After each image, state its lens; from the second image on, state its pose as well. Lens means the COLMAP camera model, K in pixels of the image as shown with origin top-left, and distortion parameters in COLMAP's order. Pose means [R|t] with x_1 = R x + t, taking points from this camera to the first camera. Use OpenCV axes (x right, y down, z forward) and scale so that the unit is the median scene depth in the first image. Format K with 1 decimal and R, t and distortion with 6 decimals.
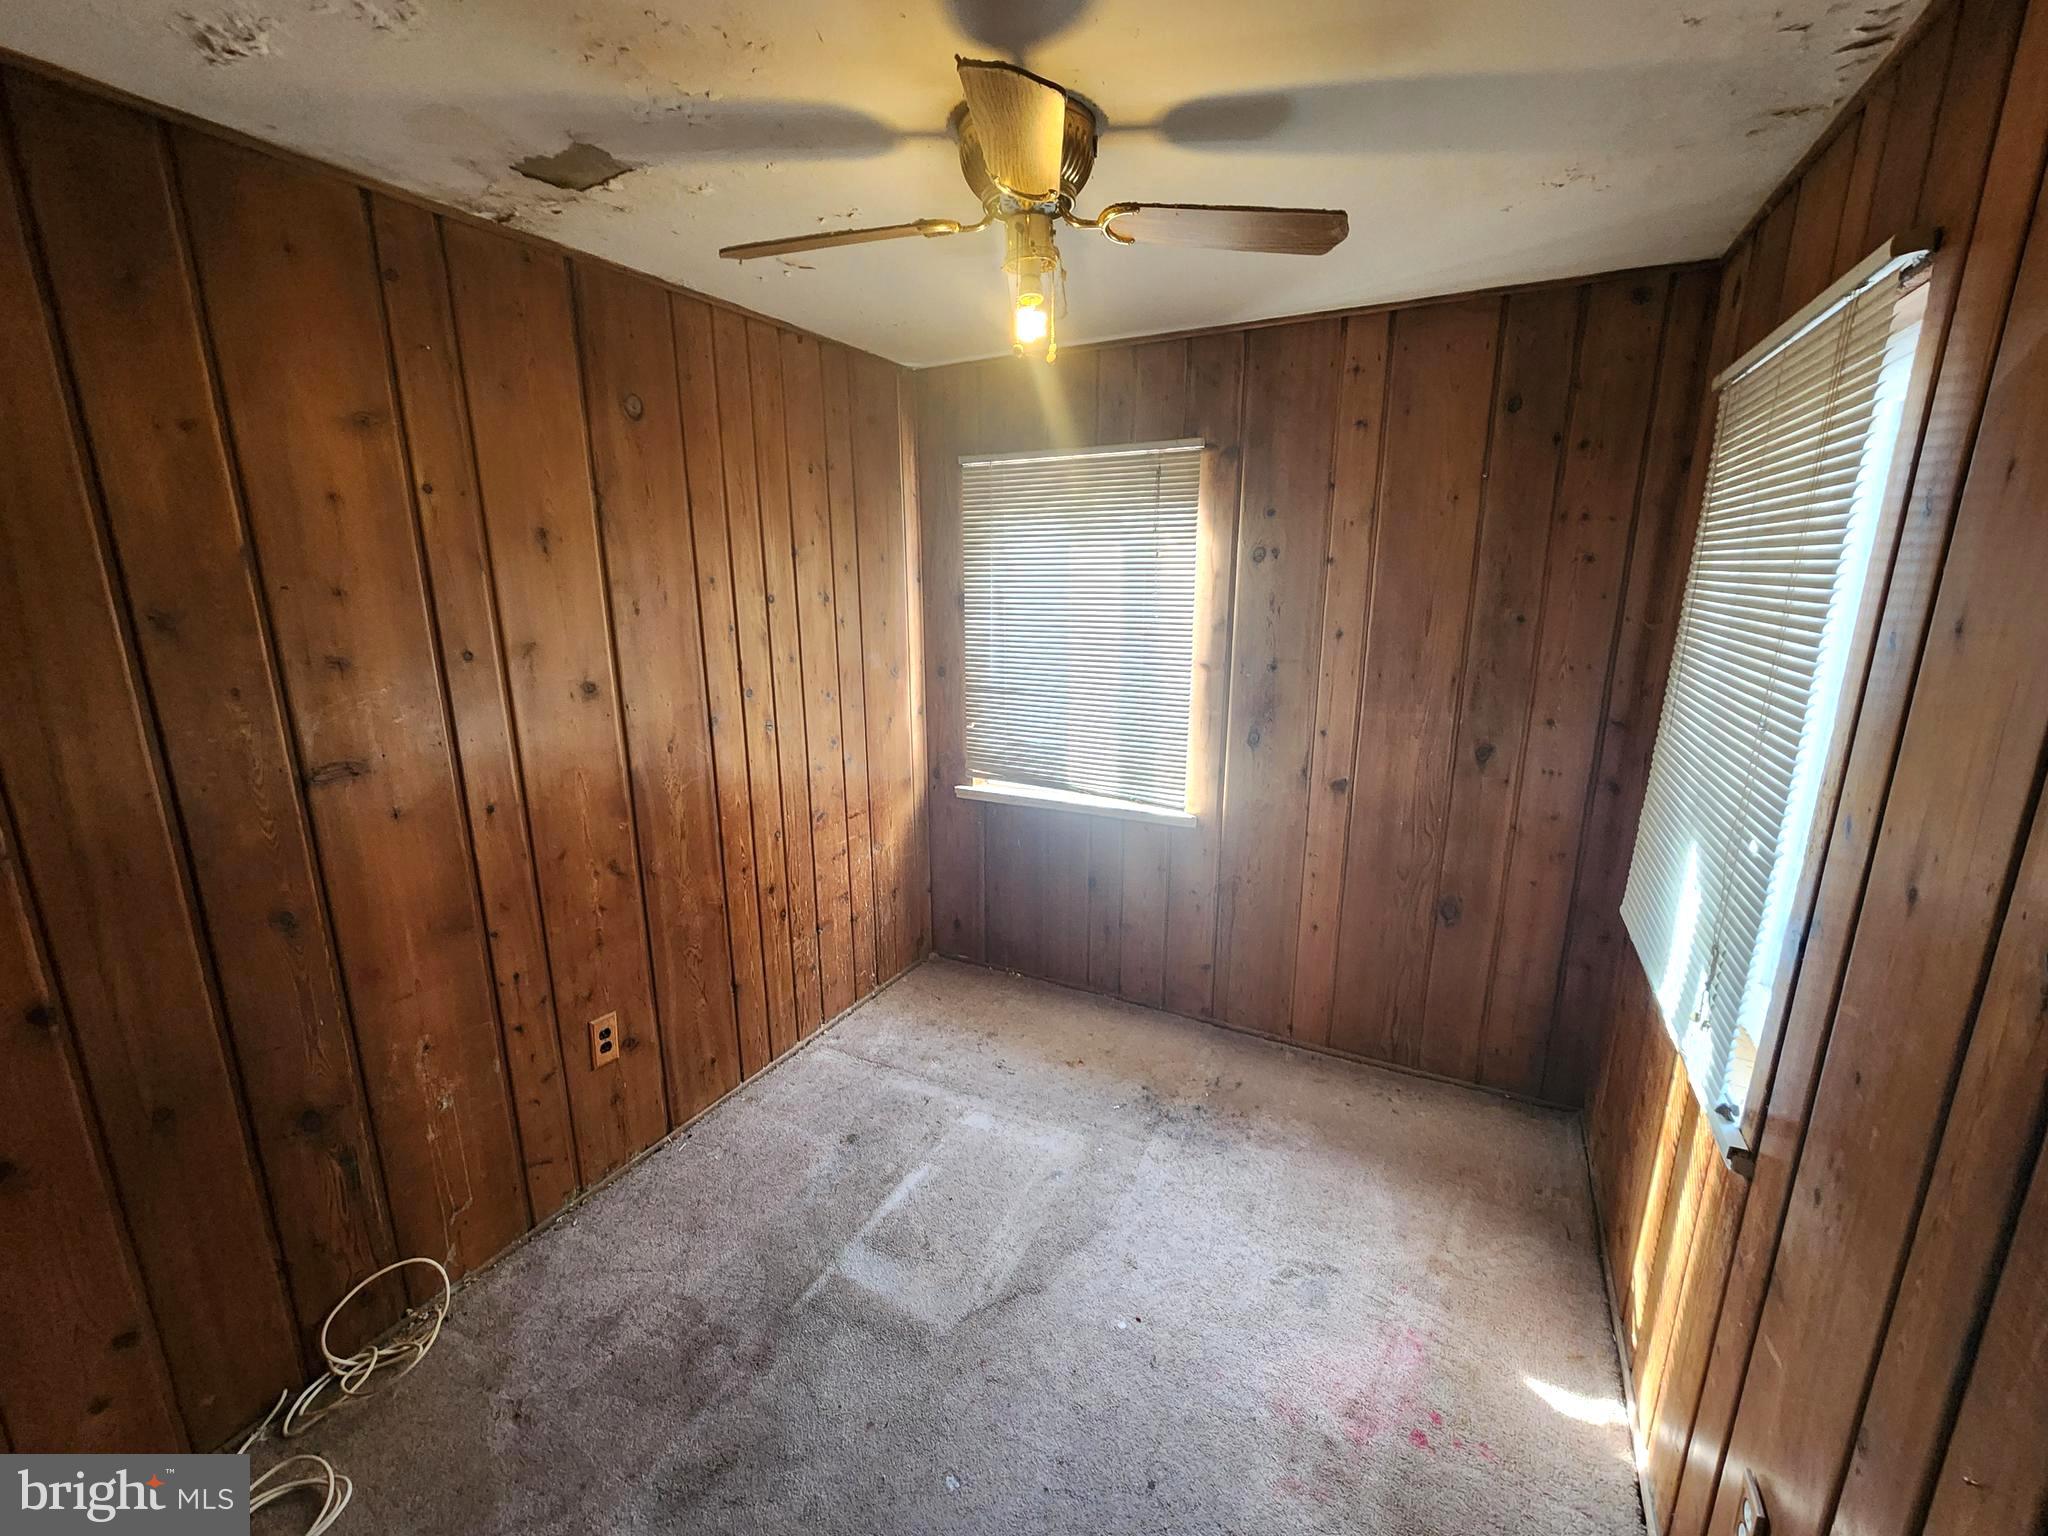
lens RADIAL K [[841.7, 0, 1029.8], [0, 841.7, 771.0], [0, 0, 1]] dist [0.000612, 0.000349]
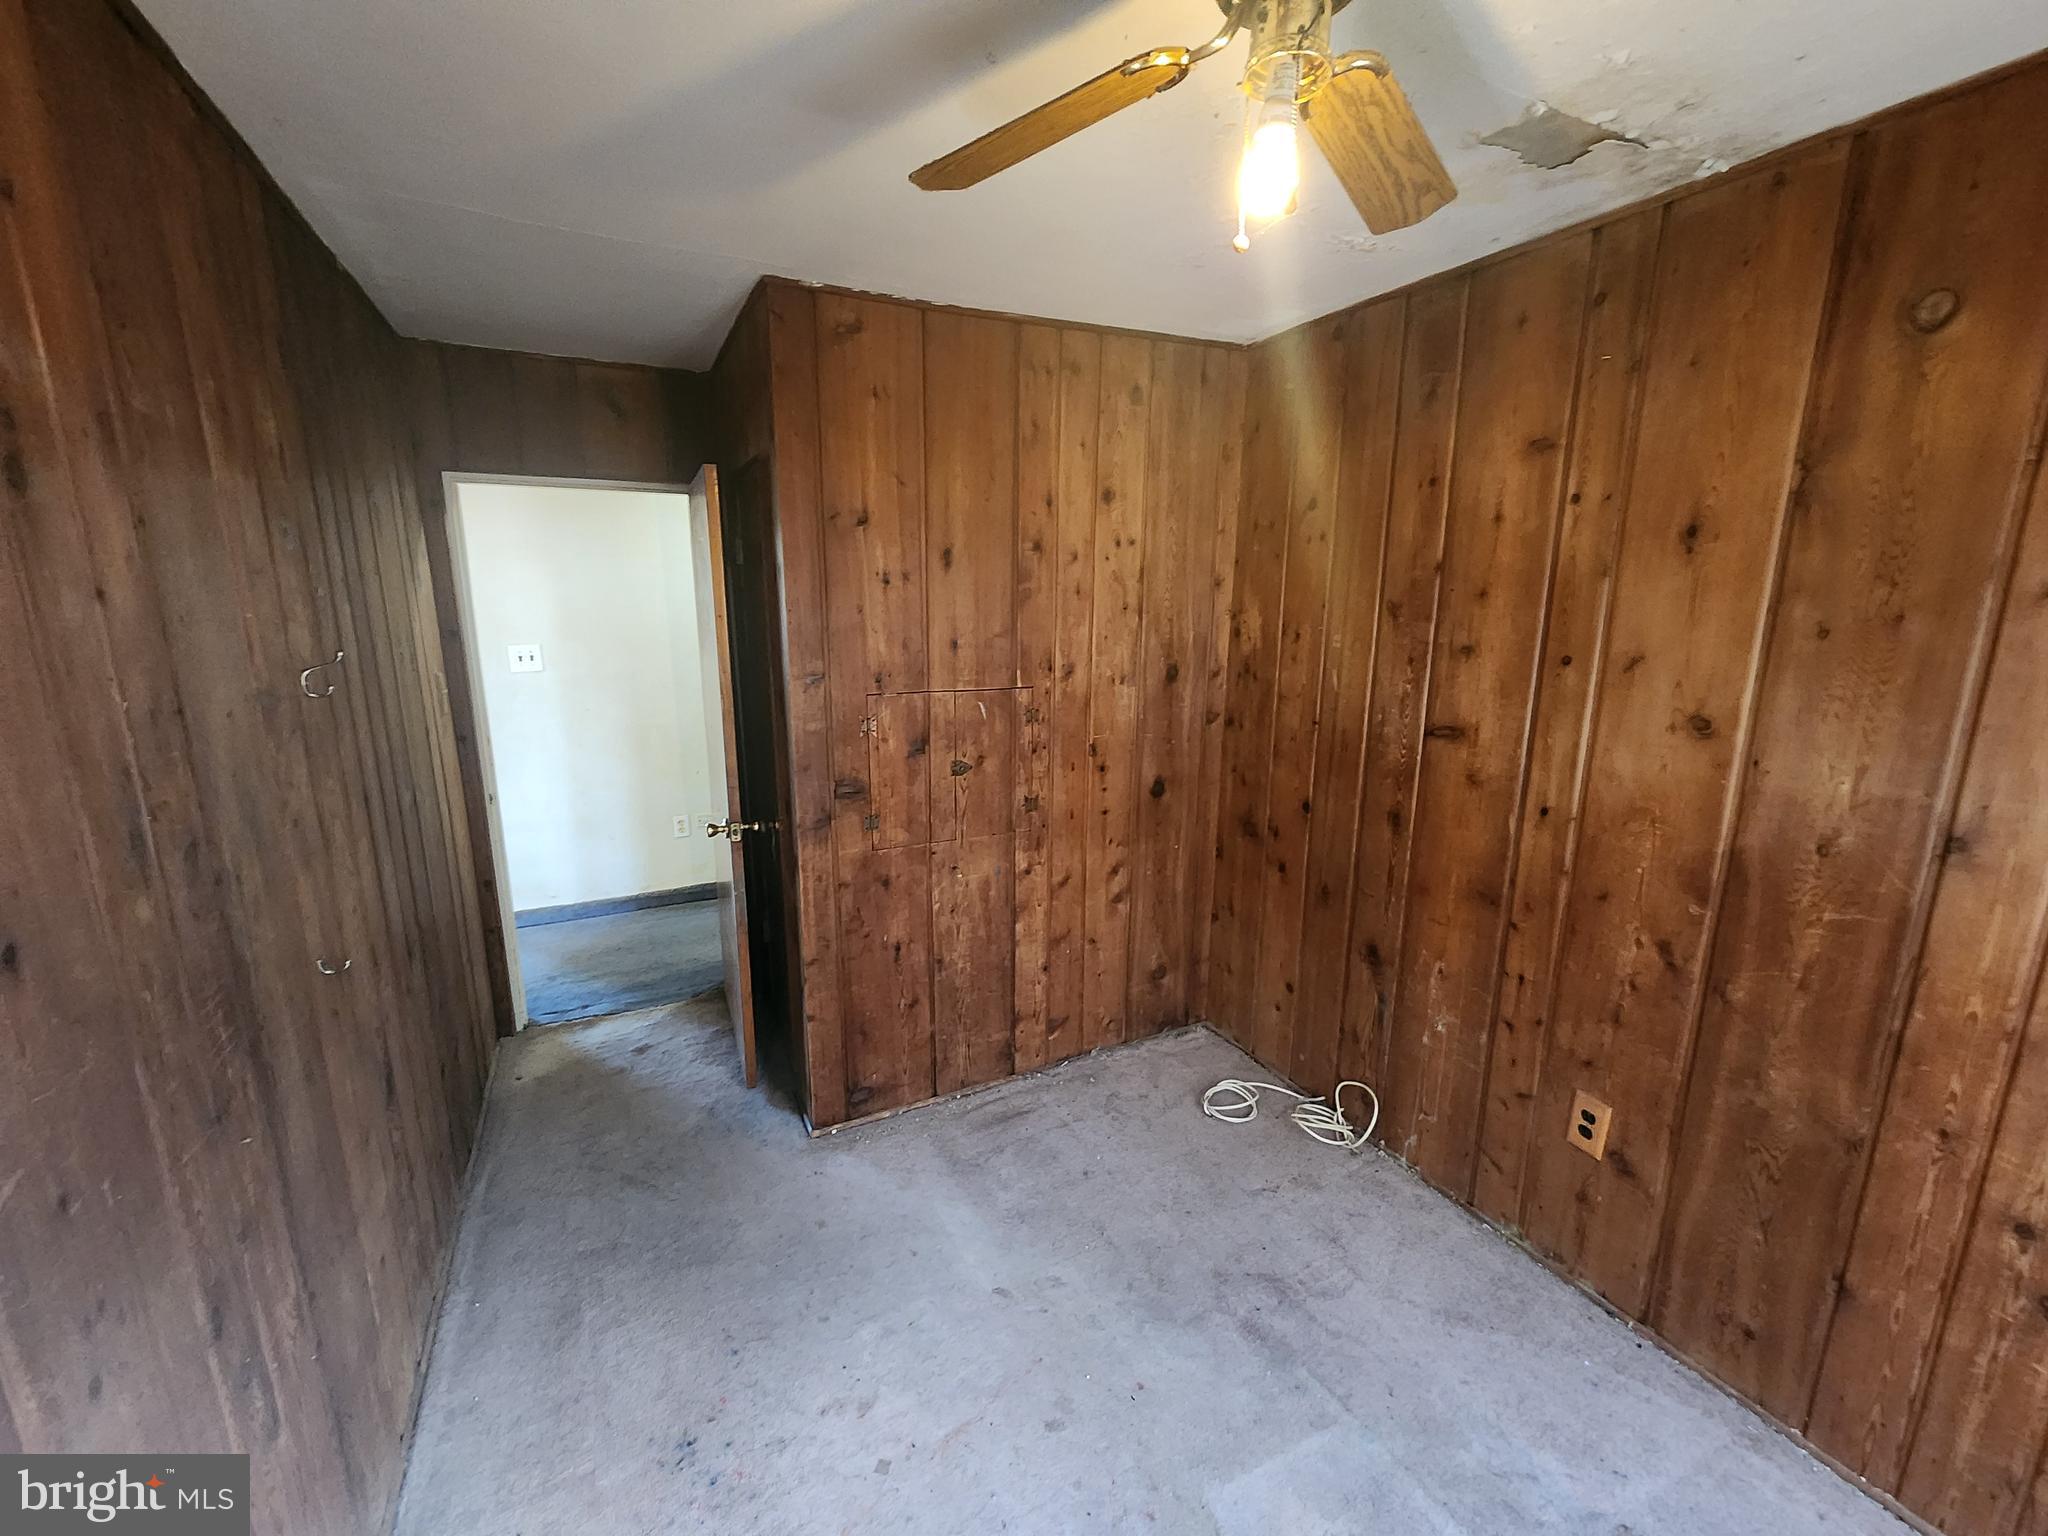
lens RADIAL K [[841.7, 0, 1025.0], [0, 841.7, 763.9], [0, 0, 1]] dist [0.000612, 0.000349]
pose [[-0.574426, 0.165472, -0.801657, 0.475592], [-0.192535, 0.924564, 0.328802, -0.200716], [0.795591, 0.343220, -0.499235, 0.903565]]
